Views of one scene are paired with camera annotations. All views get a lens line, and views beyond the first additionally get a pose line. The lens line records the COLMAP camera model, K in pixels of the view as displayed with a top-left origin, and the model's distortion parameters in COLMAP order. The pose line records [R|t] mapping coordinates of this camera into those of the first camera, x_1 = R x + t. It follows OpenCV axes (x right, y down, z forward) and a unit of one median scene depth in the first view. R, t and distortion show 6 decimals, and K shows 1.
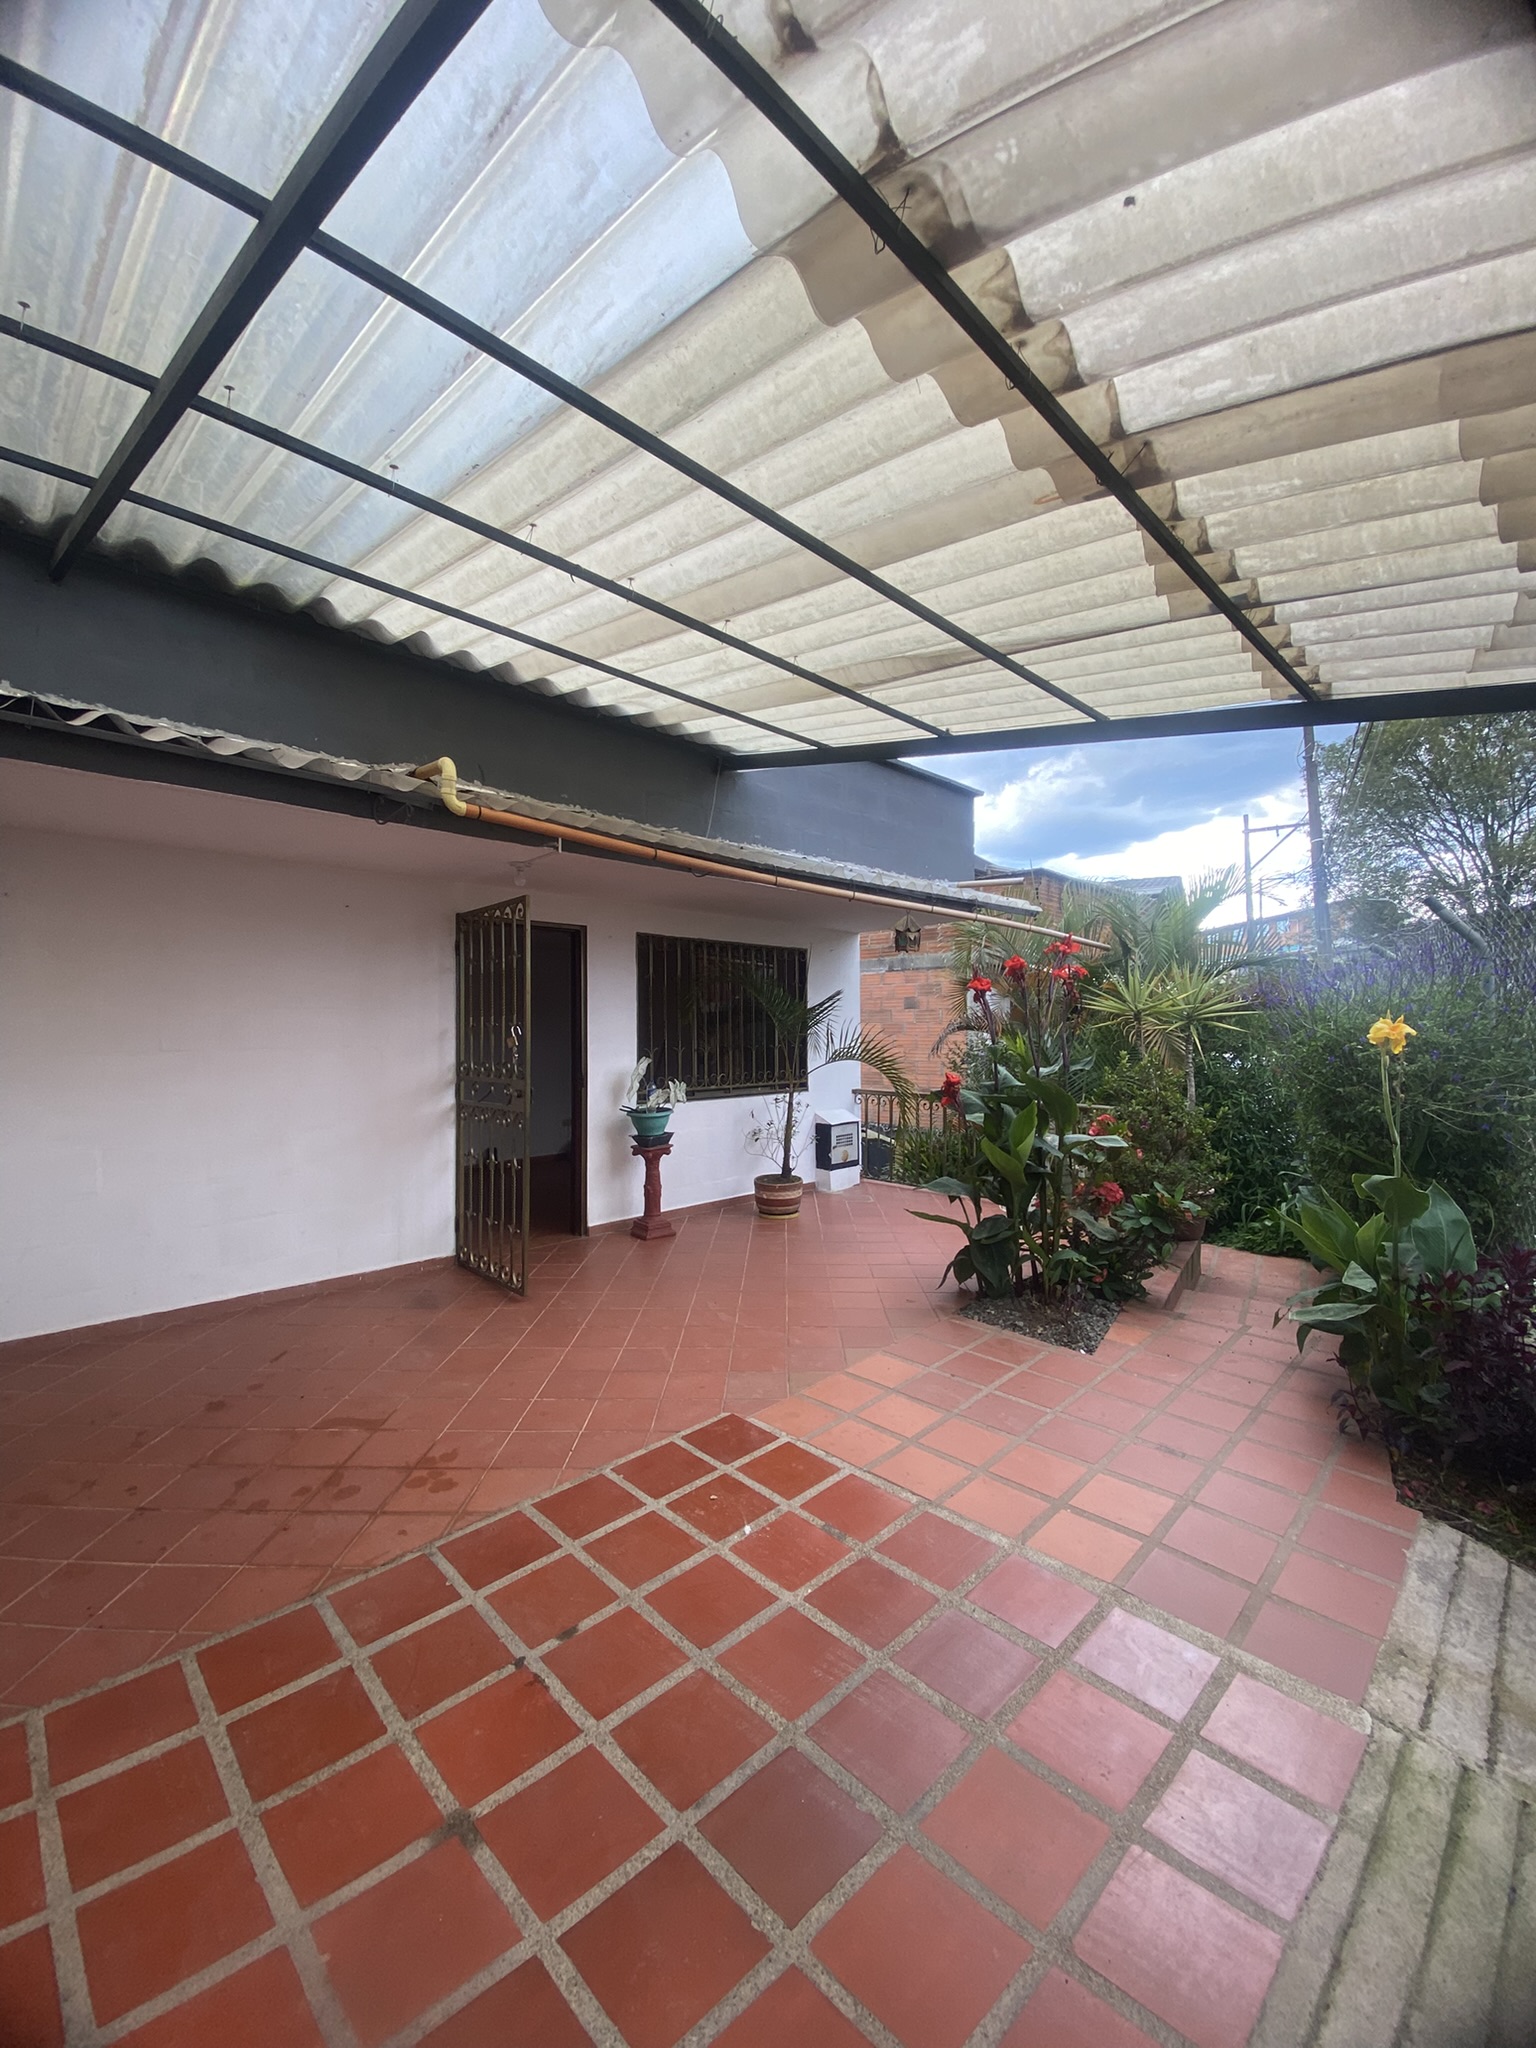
lens RADIAL K [[823.9, 0, 768.1], [0, 823.9, 1012.4], [0, 0, 1]] dist [0.113676, -0.013992]
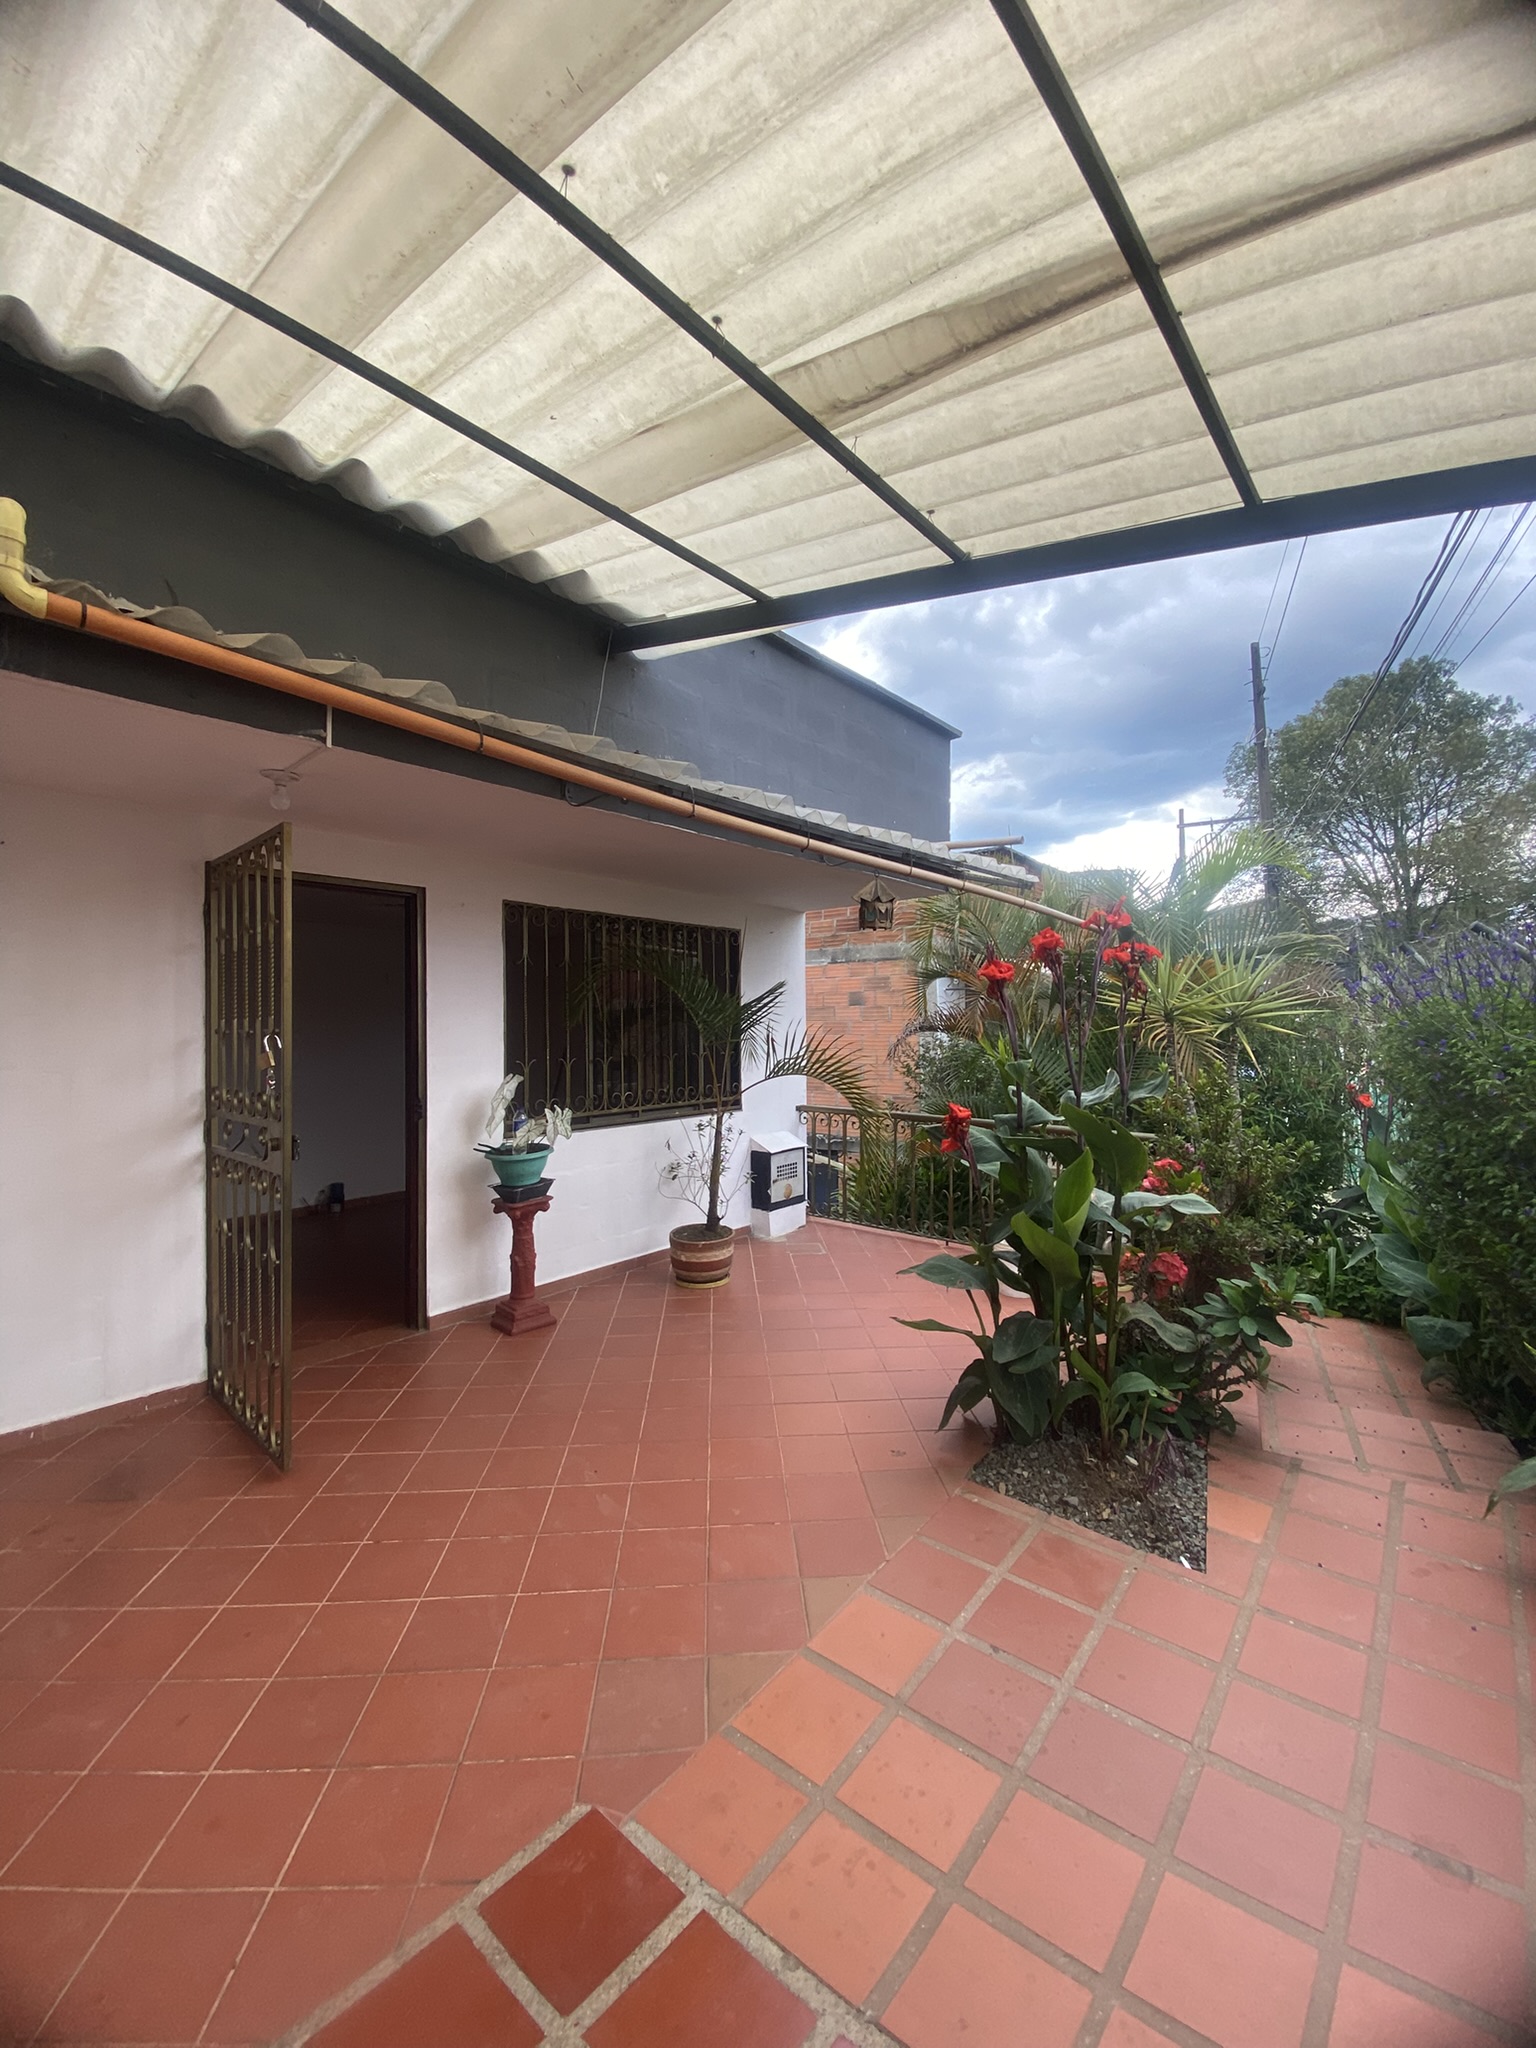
lens RADIAL K [[825.9, 0, 770.5], [0, 825.9, 1010.1], [0, 0, 1]] dist [0.001343, -0.014307]
pose [[0.996355, -0.000236, 0.085304, 0.011433], [0.000010, 0.999997, 0.002640, -0.002813], [-0.085304, -0.002629, 0.996352, 0.270082]]
